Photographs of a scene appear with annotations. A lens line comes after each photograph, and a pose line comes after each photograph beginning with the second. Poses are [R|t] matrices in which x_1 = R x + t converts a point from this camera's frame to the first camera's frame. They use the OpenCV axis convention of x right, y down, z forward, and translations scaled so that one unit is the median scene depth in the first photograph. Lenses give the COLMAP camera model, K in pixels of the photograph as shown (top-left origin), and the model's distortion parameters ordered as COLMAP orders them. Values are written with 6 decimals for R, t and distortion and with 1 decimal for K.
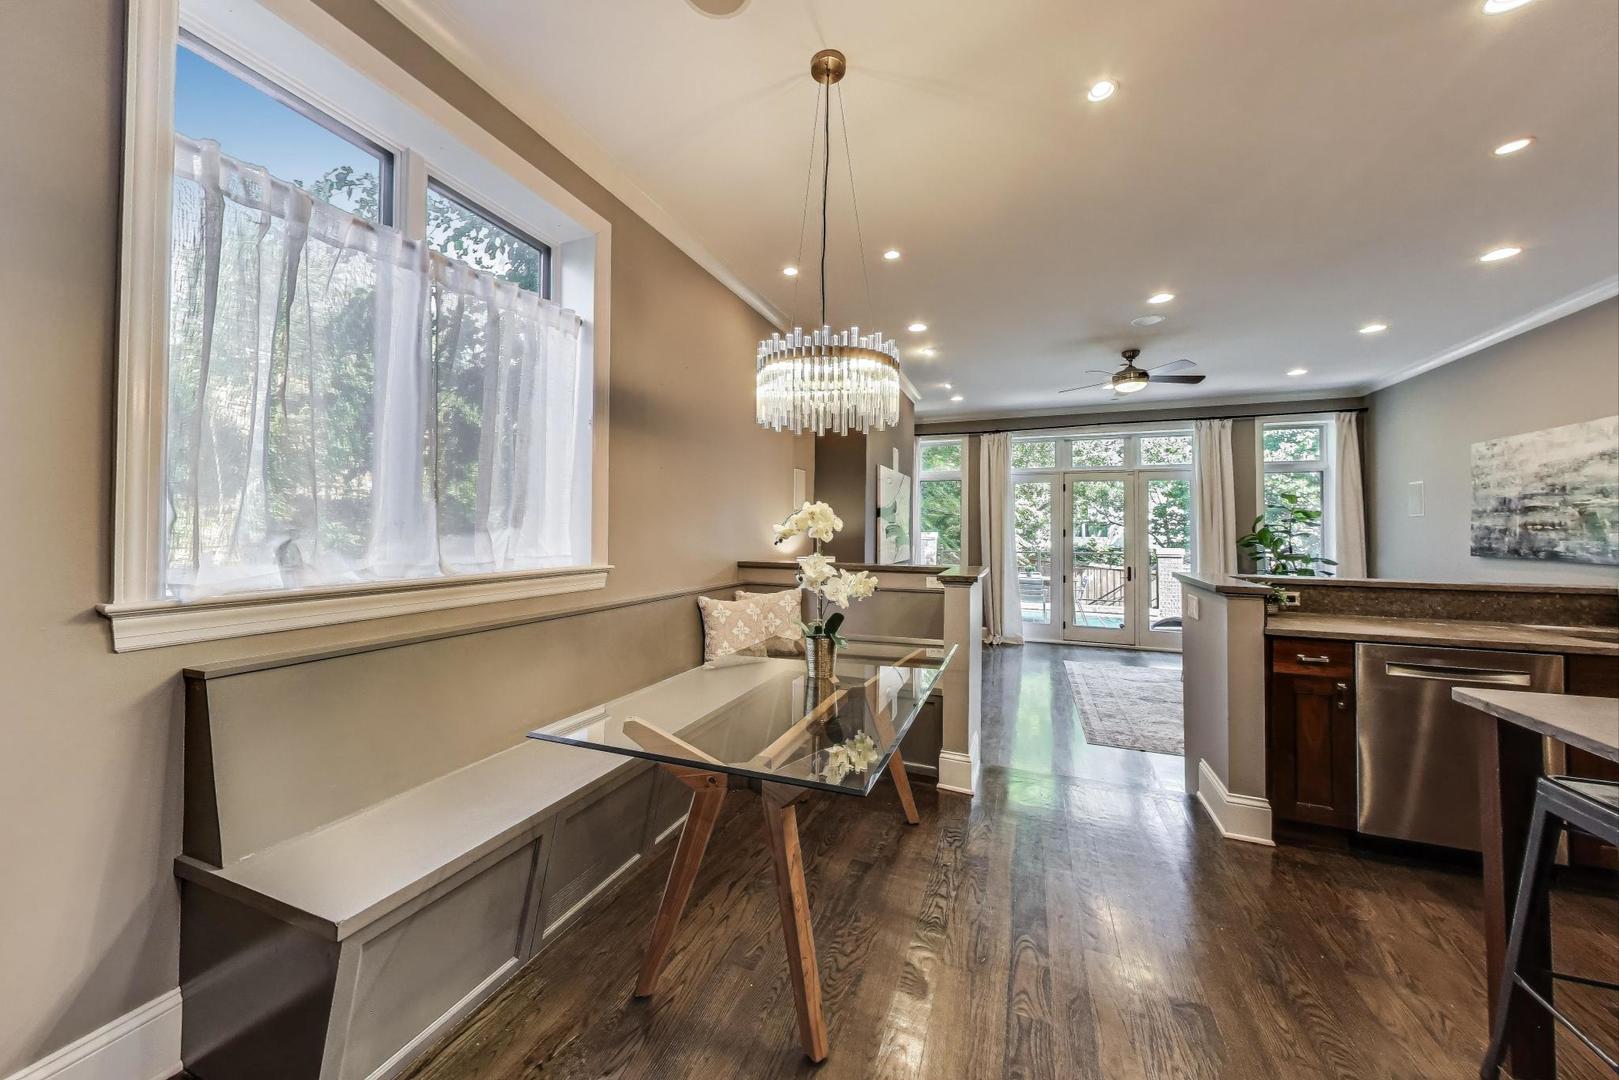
lens RADIAL K [[584.4, 0, 797.0], [0, 584.4, 515.3], [0, 0, 1]] dist [0.007582, -0.001221]
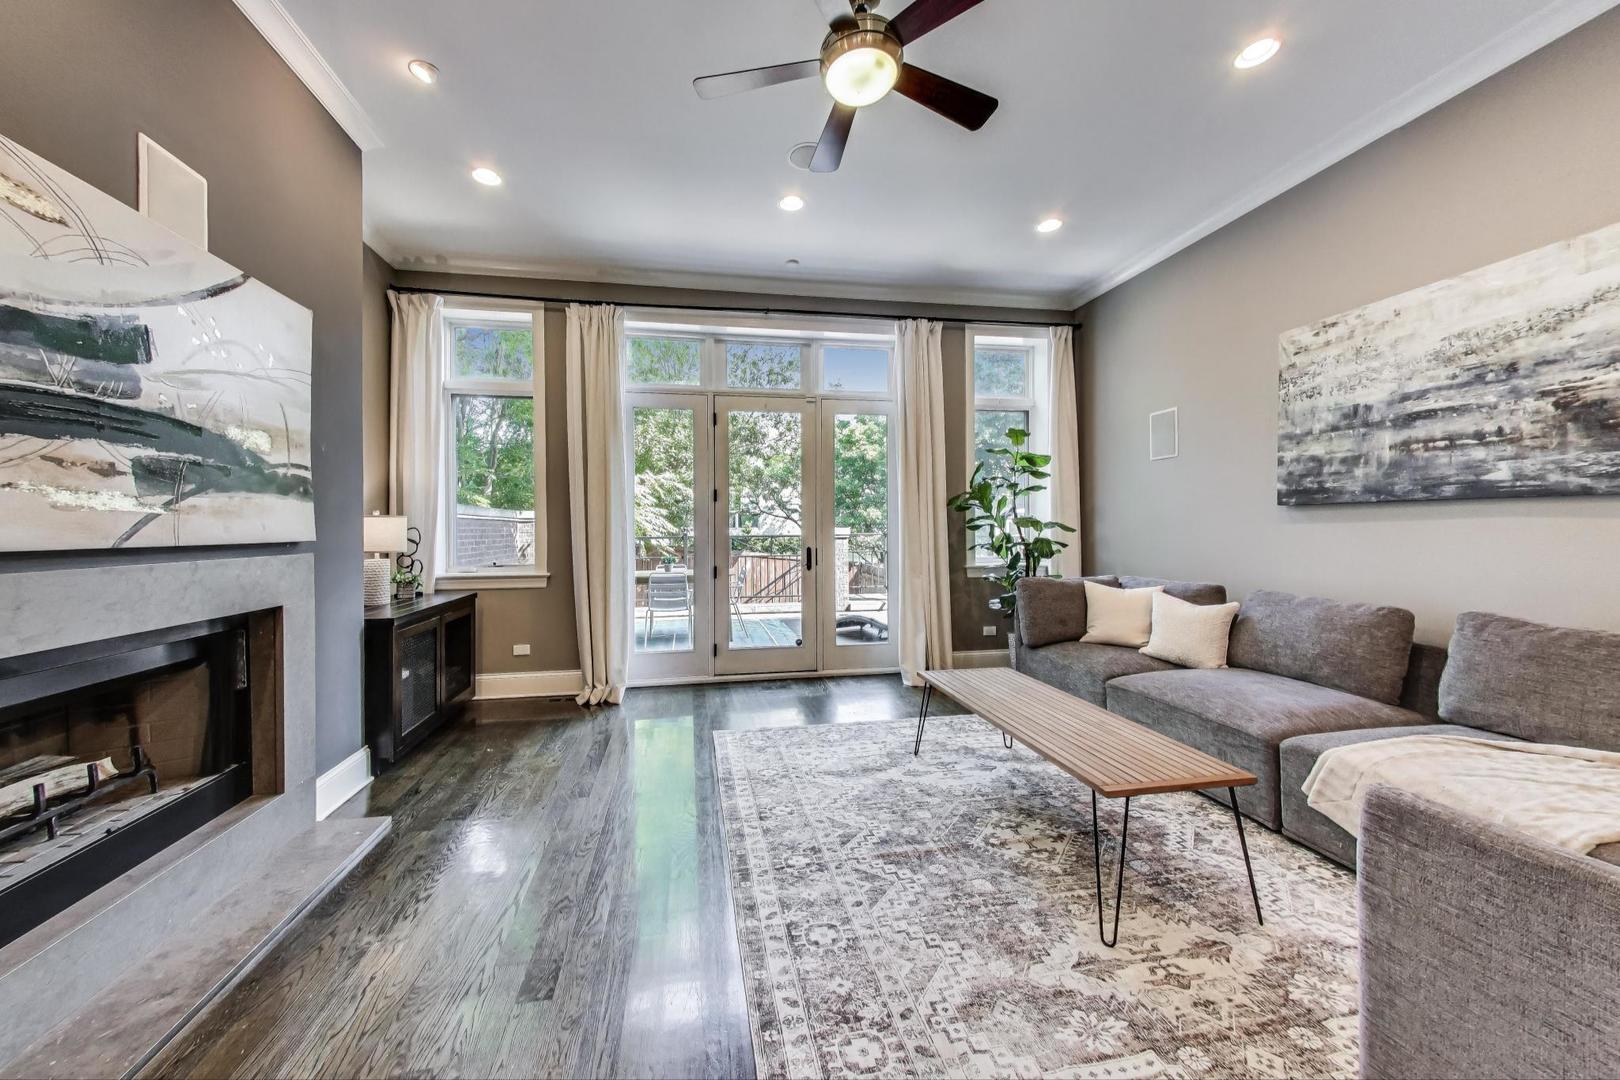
lens RADIAL K [[584.8, 0, 790.7], [0, 584.8, 525.8], [0, 0, 1]] dist [0.007582, -0.001221]
pose [[0.852869, -0.013070, 0.521962, 0.393444], [0.001027, 0.999727, 0.023355, 0.088533], [-0.522124, -0.019383, 0.852649, 0.839365]]
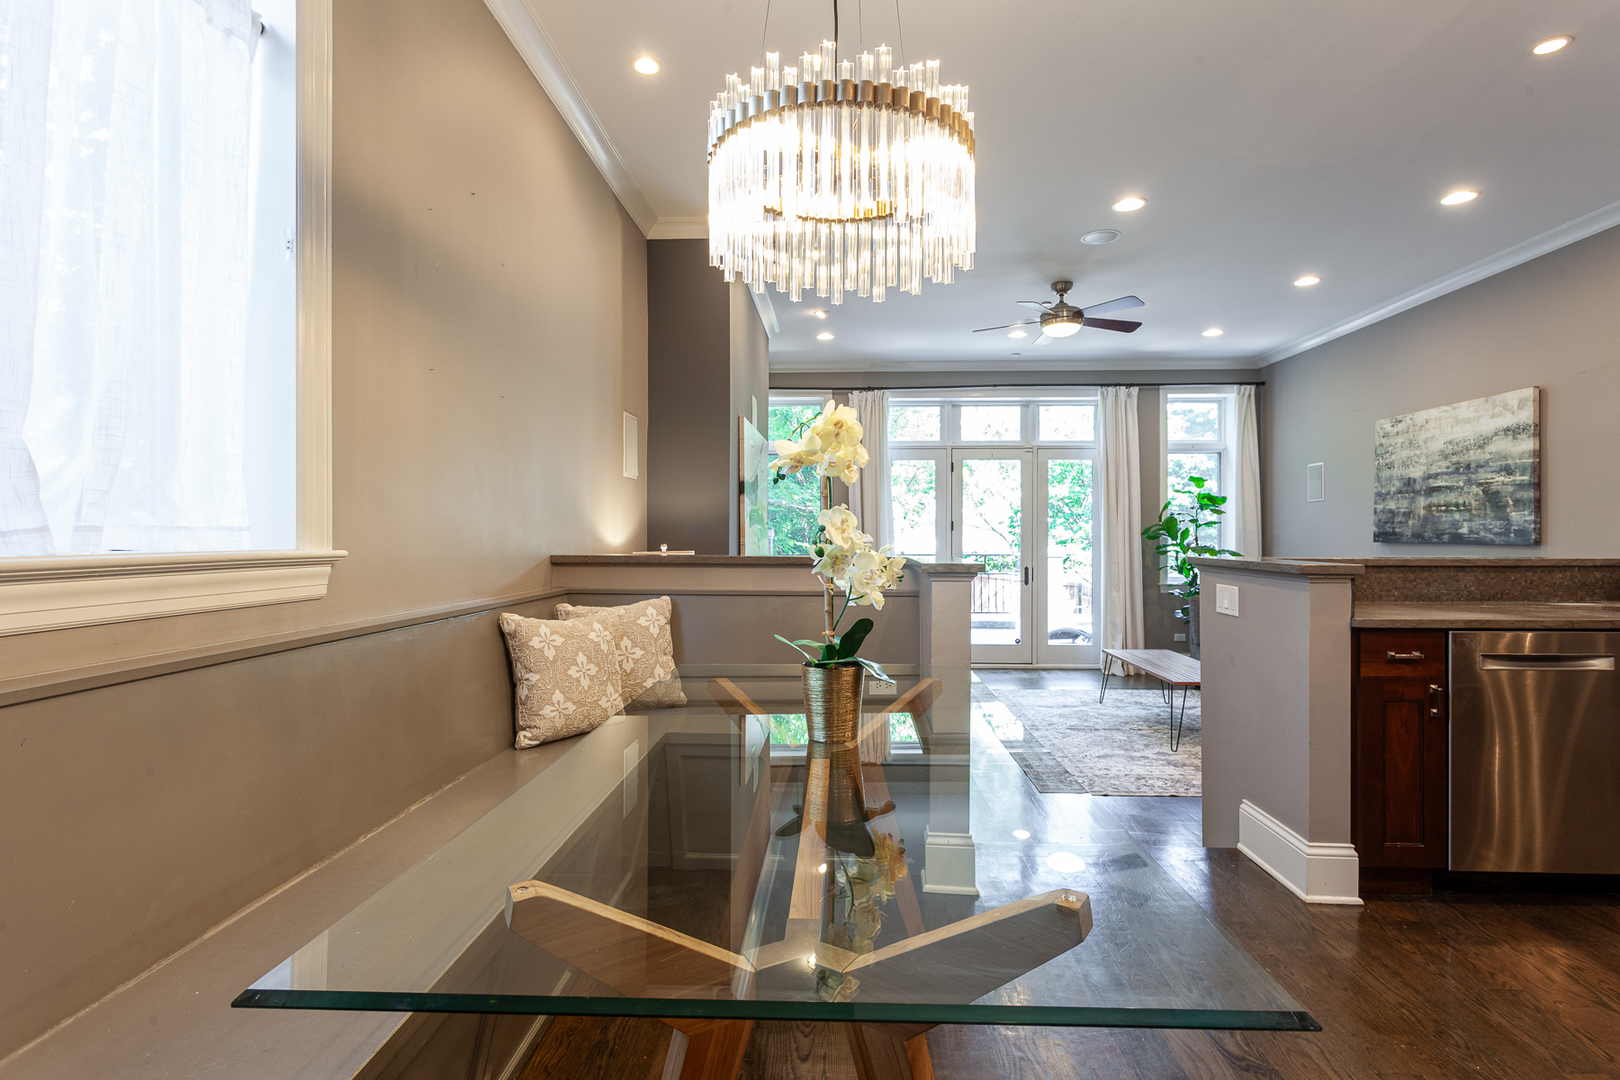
lens RADIAL K [[781.3, 0, 817.8], [0, 781.3, 530.3], [0, 0, 1]] dist [-0.006029, 0.001846]
pose [[0.943534, -0.003915, 0.331253, -0.095678], [-0.002615, 0.999811, 0.019263, 0.033812], [-0.331266, -0.019042, 0.943345, 0.158104]]
